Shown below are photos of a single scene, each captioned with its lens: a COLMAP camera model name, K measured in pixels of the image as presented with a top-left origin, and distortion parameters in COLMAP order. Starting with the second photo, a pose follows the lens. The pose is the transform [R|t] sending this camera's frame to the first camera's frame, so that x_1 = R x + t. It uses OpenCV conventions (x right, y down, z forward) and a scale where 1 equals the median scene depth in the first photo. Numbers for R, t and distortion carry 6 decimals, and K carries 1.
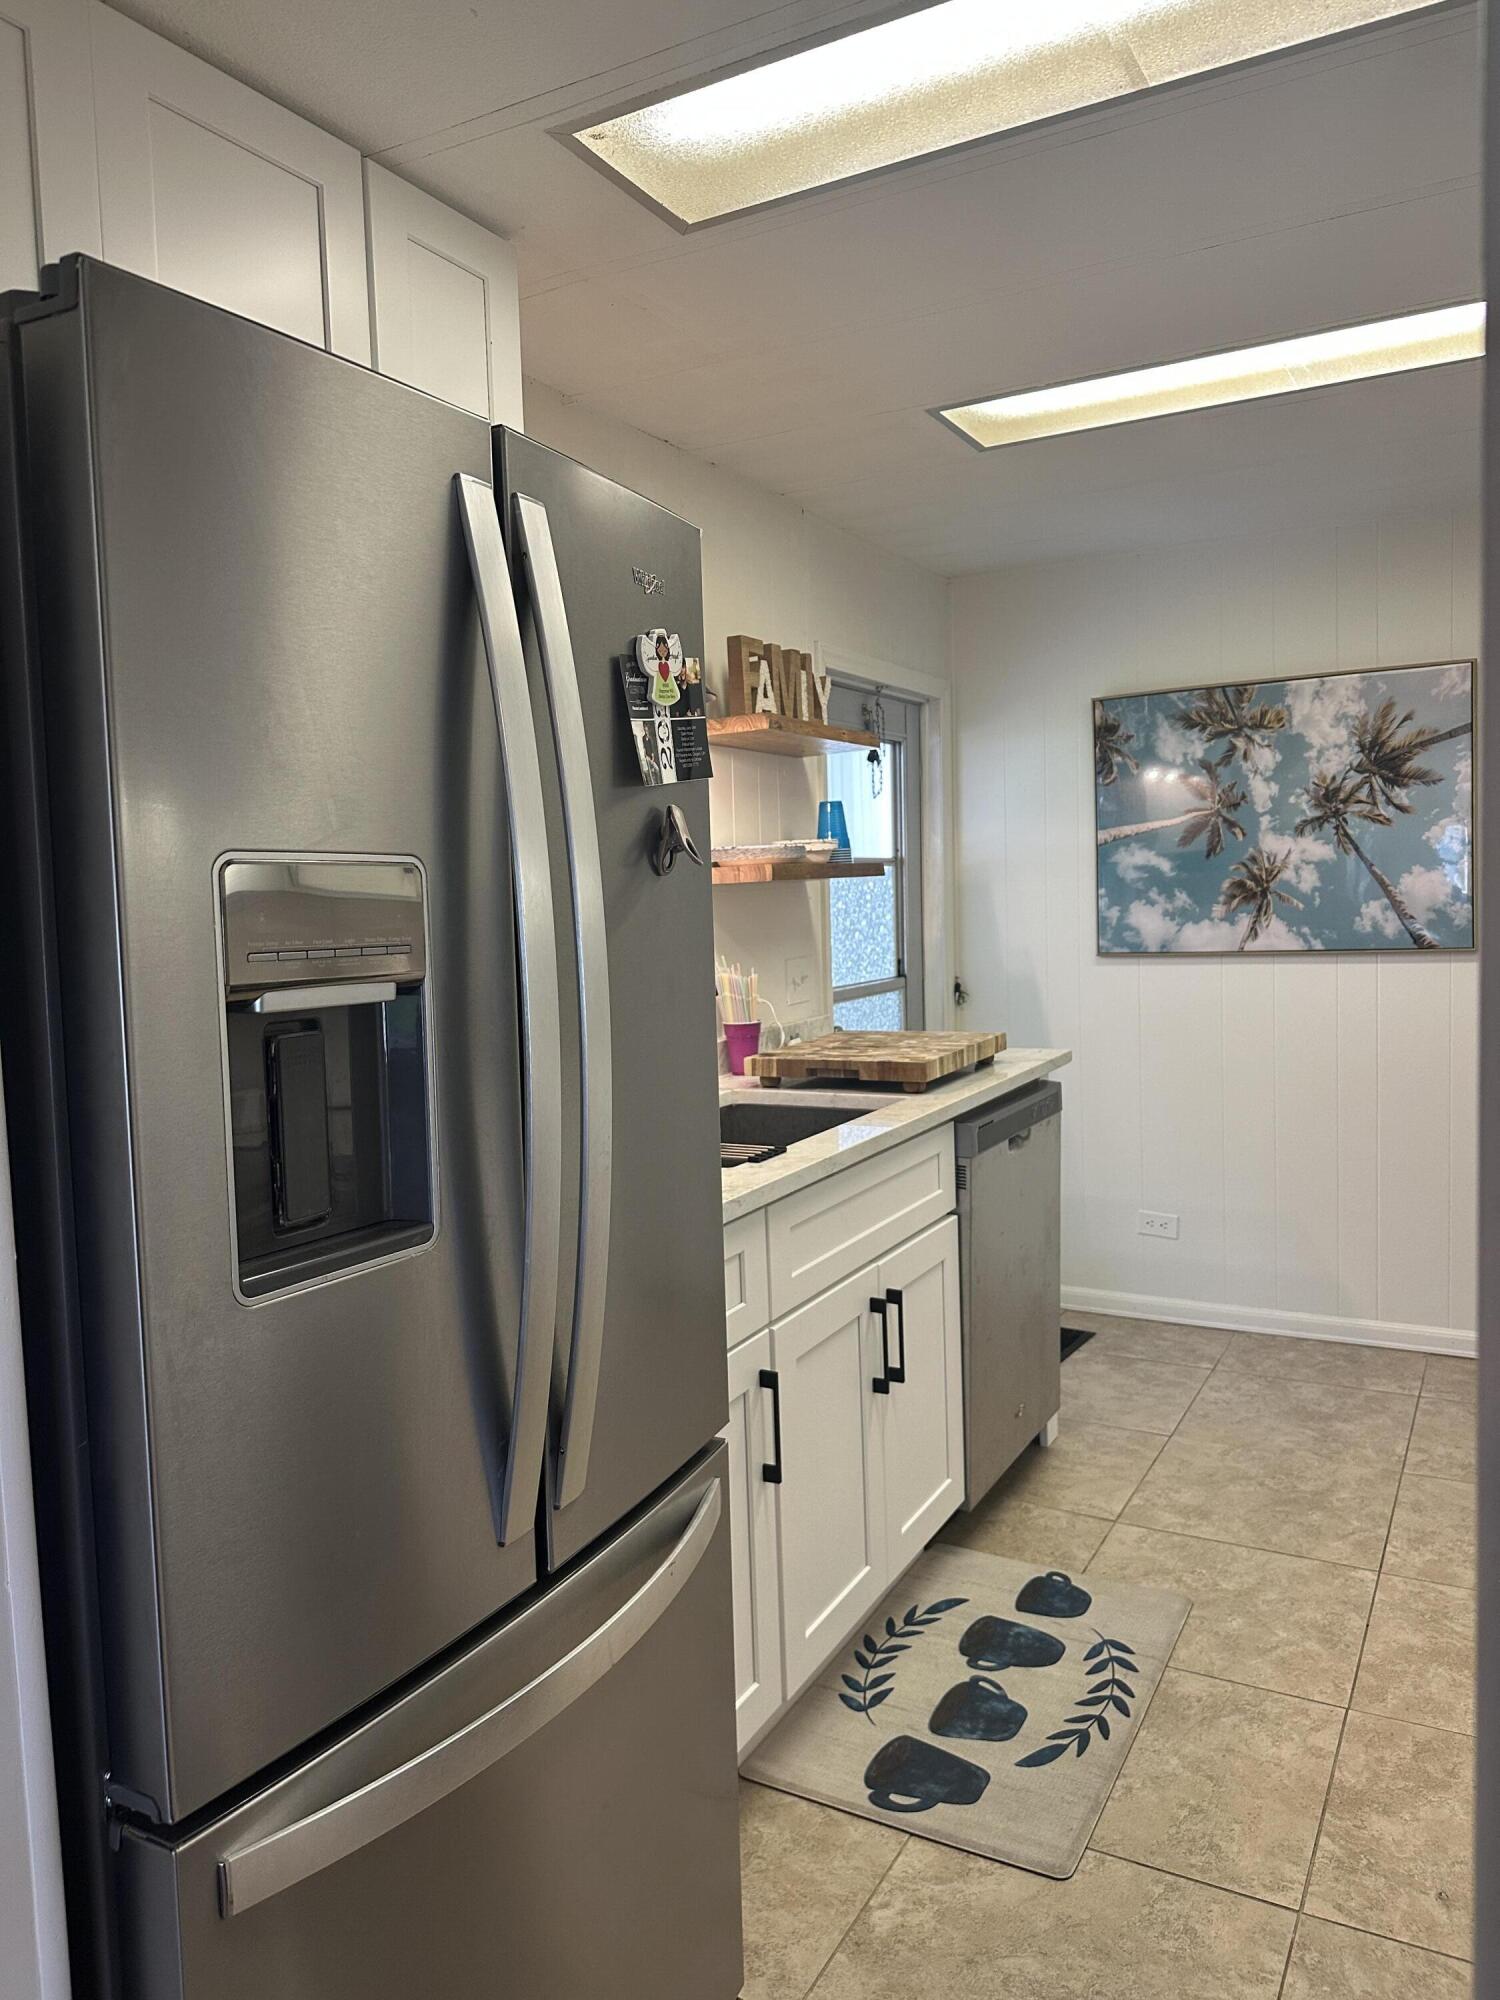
lens RADIAL K [[1390.1, 0, 749.0], [0, 1390.1, 993.8], [0, 0, 1]] dist [0.021019, -0.039242]
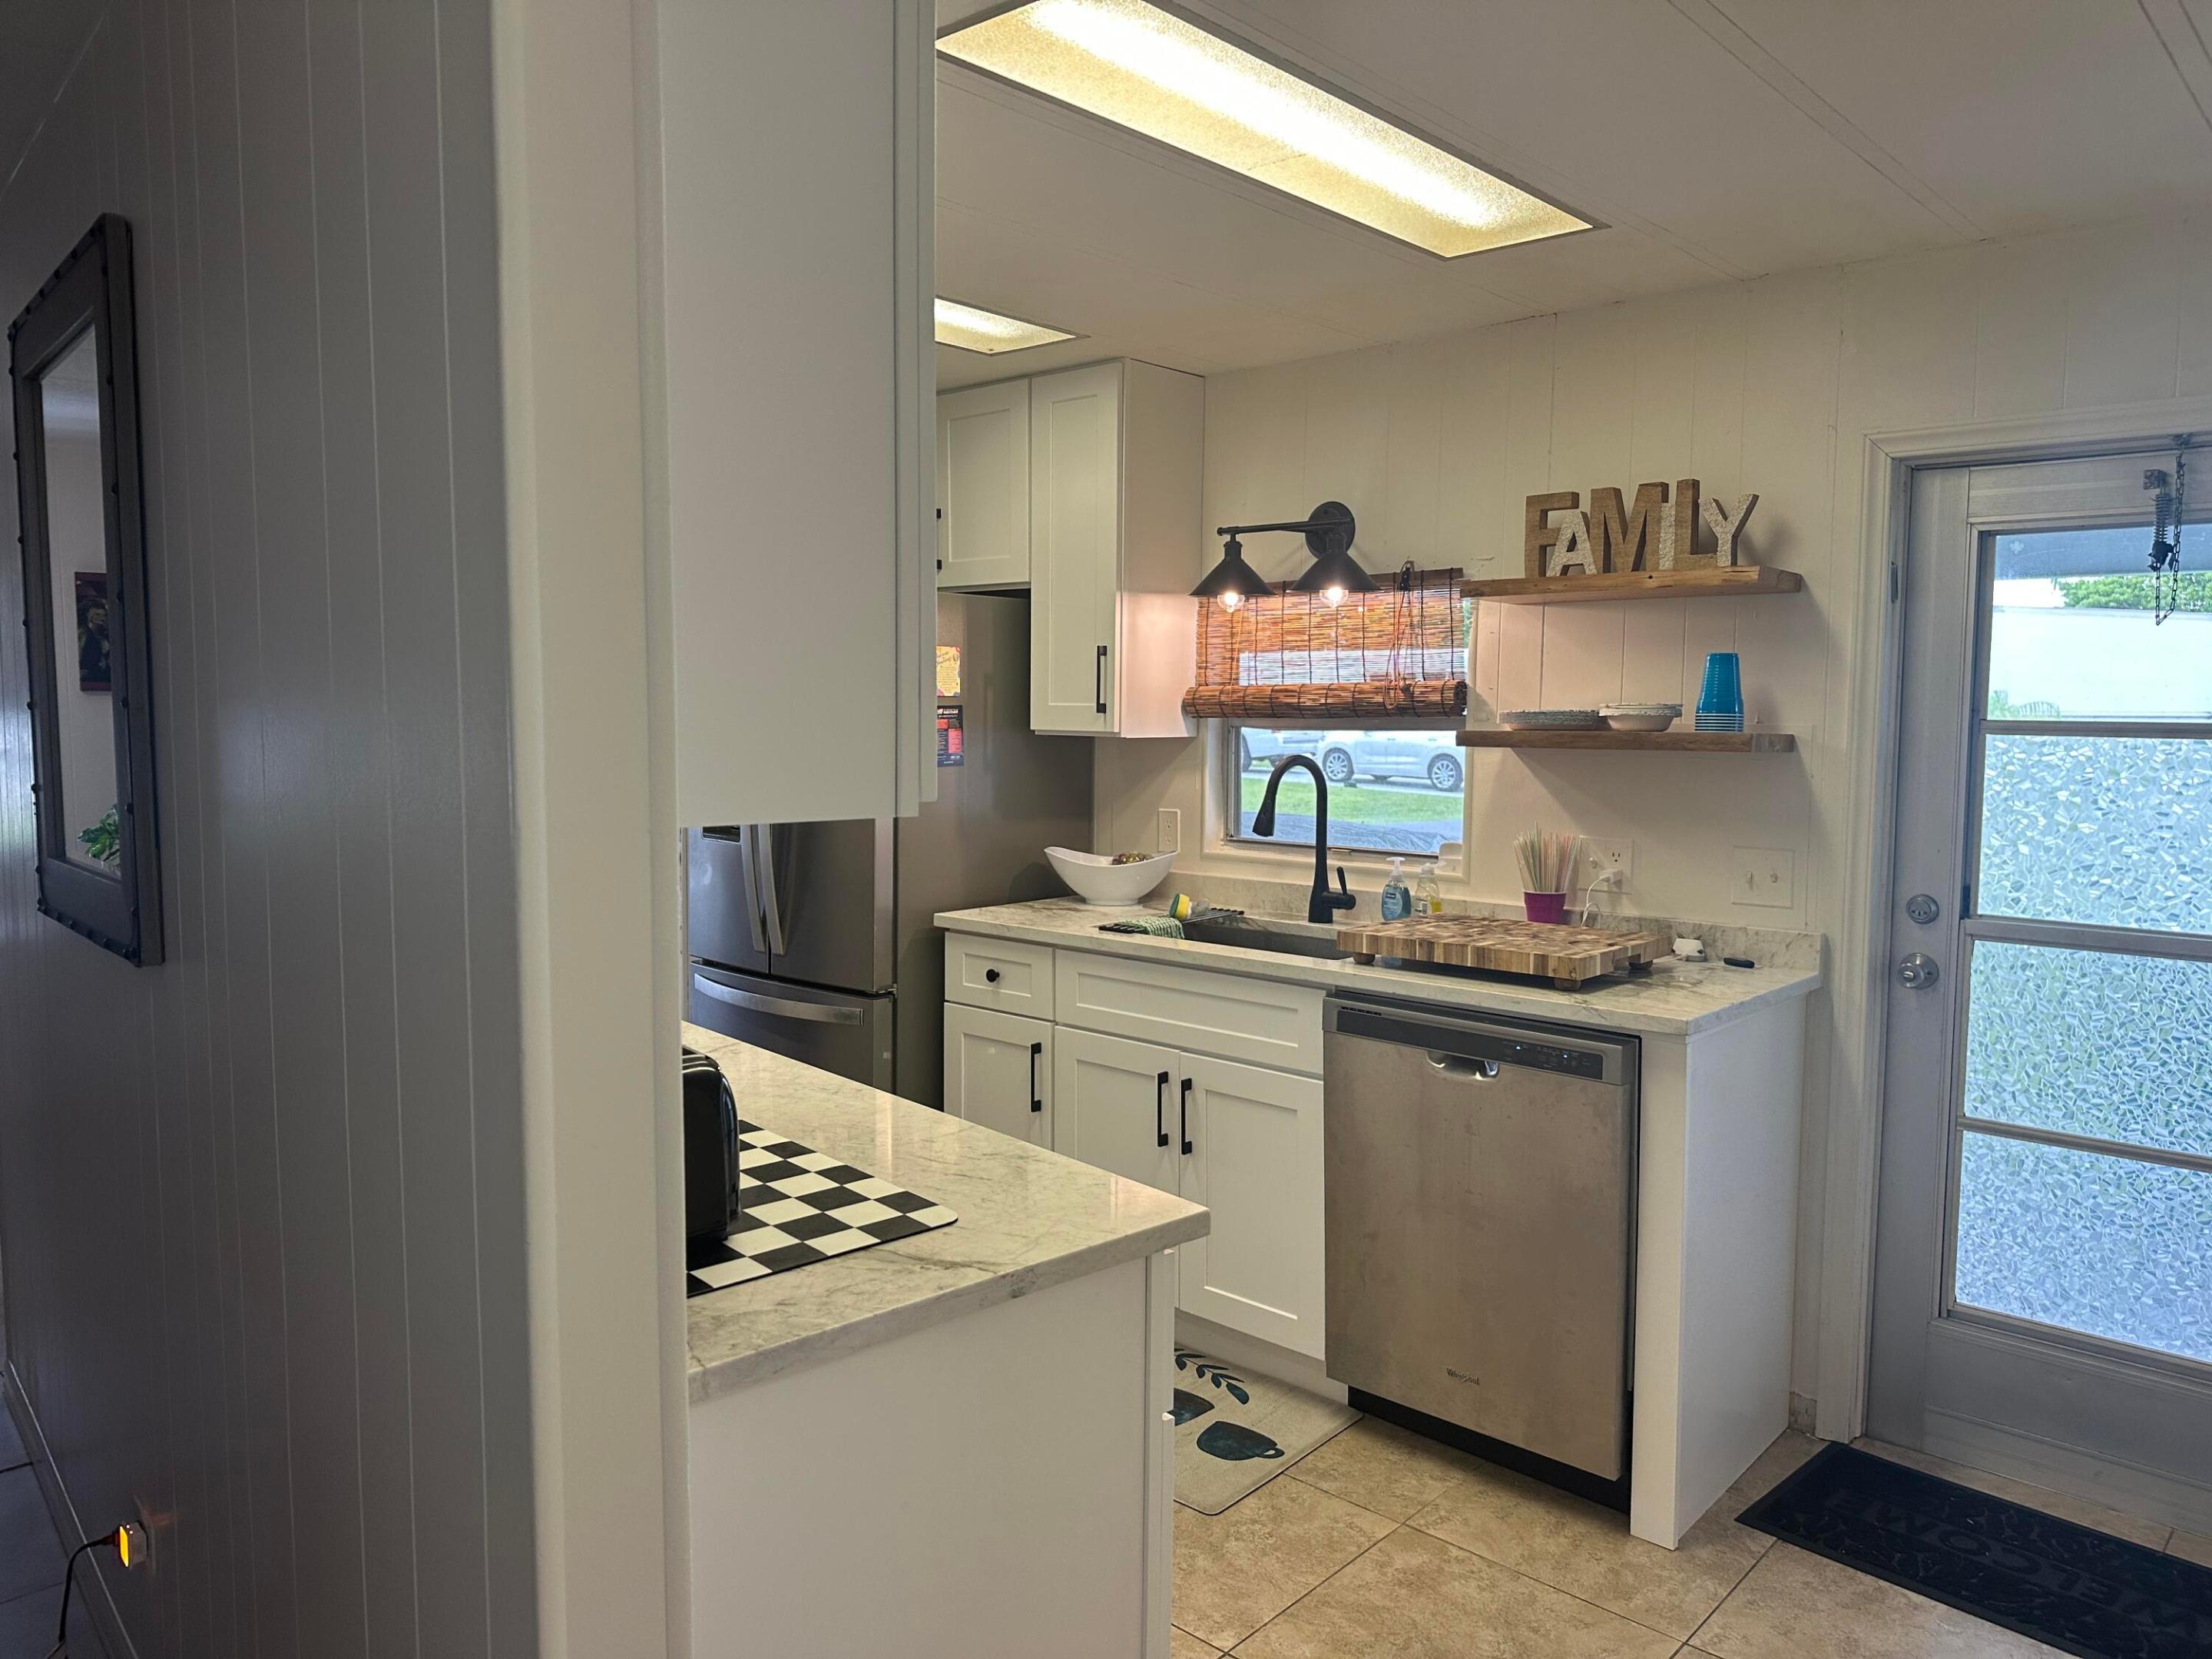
lens RADIAL K [[1537.4, 0, 1116.2], [0, 1537.4, 827.2], [0, 0, 1]] dist [0.021019, -0.039242]
pose [[-0.214155, 0.117479, -0.969709, 1.185606], [-0.071375, 0.988205, 0.135483, -0.158557], [0.974188, 0.098228, -0.203244, 1.000001]]
